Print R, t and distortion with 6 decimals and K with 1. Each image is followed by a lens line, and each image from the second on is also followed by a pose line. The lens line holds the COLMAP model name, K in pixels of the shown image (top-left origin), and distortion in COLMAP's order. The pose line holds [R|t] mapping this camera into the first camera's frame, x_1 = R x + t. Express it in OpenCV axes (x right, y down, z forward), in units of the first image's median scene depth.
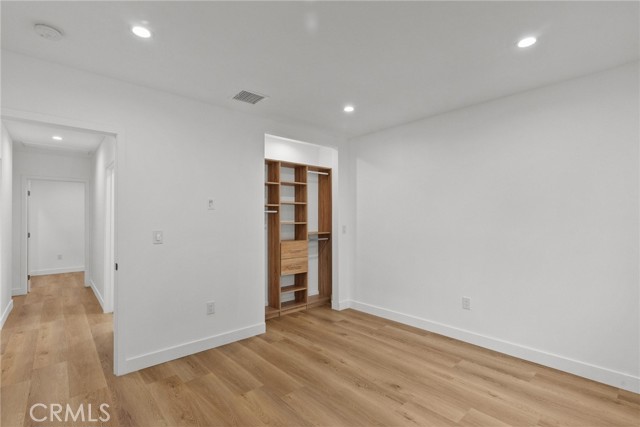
lens RADIAL K [[295.2, 0, 325.8], [0, 295.2, 215.5], [0, 0, 1]] dist [-0.004510, 0.001058]
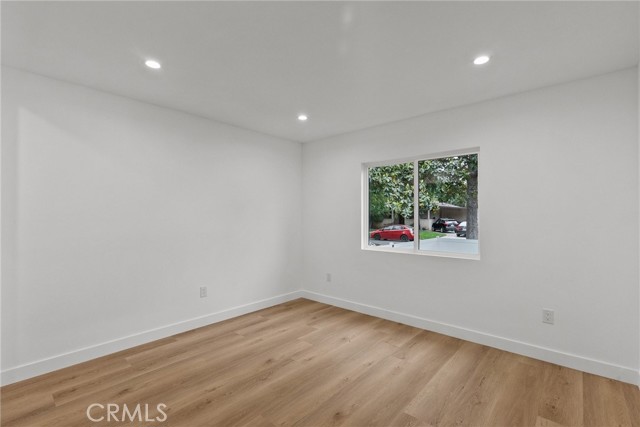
lens RADIAL K [[295.2, 0, 314.9], [0, 295.2, 213.9], [0, 0, 1]] dist [-0.004510, 0.001058]
pose [[-0.100806, 0.007864, 0.994875, -0.804152], [-0.011842, 0.999888, -0.009103, 0.005406], [-0.994836, -0.012699, -0.100701, 0.804433]]
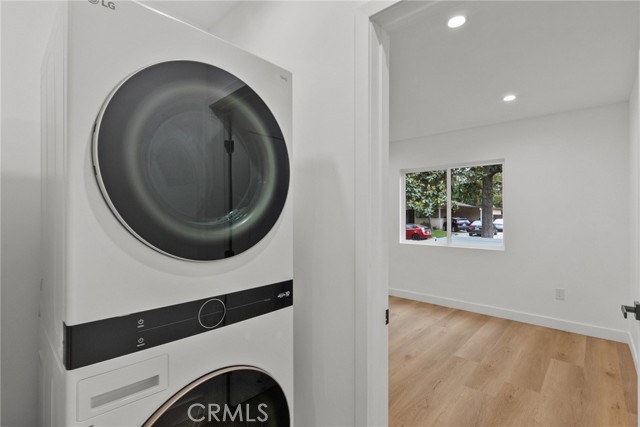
lens RADIAL K [[295.2, 0, 321.3], [0, 295.2, 212.3], [0, 0, 1]] dist [-0.004510, 0.001058]
pose [[-0.083279, 0.007517, 0.996498, -1.088118], [-0.016020, 0.999832, -0.008881, 0.008646], [-0.996397, -0.016704, -0.083145, 1.067064]]
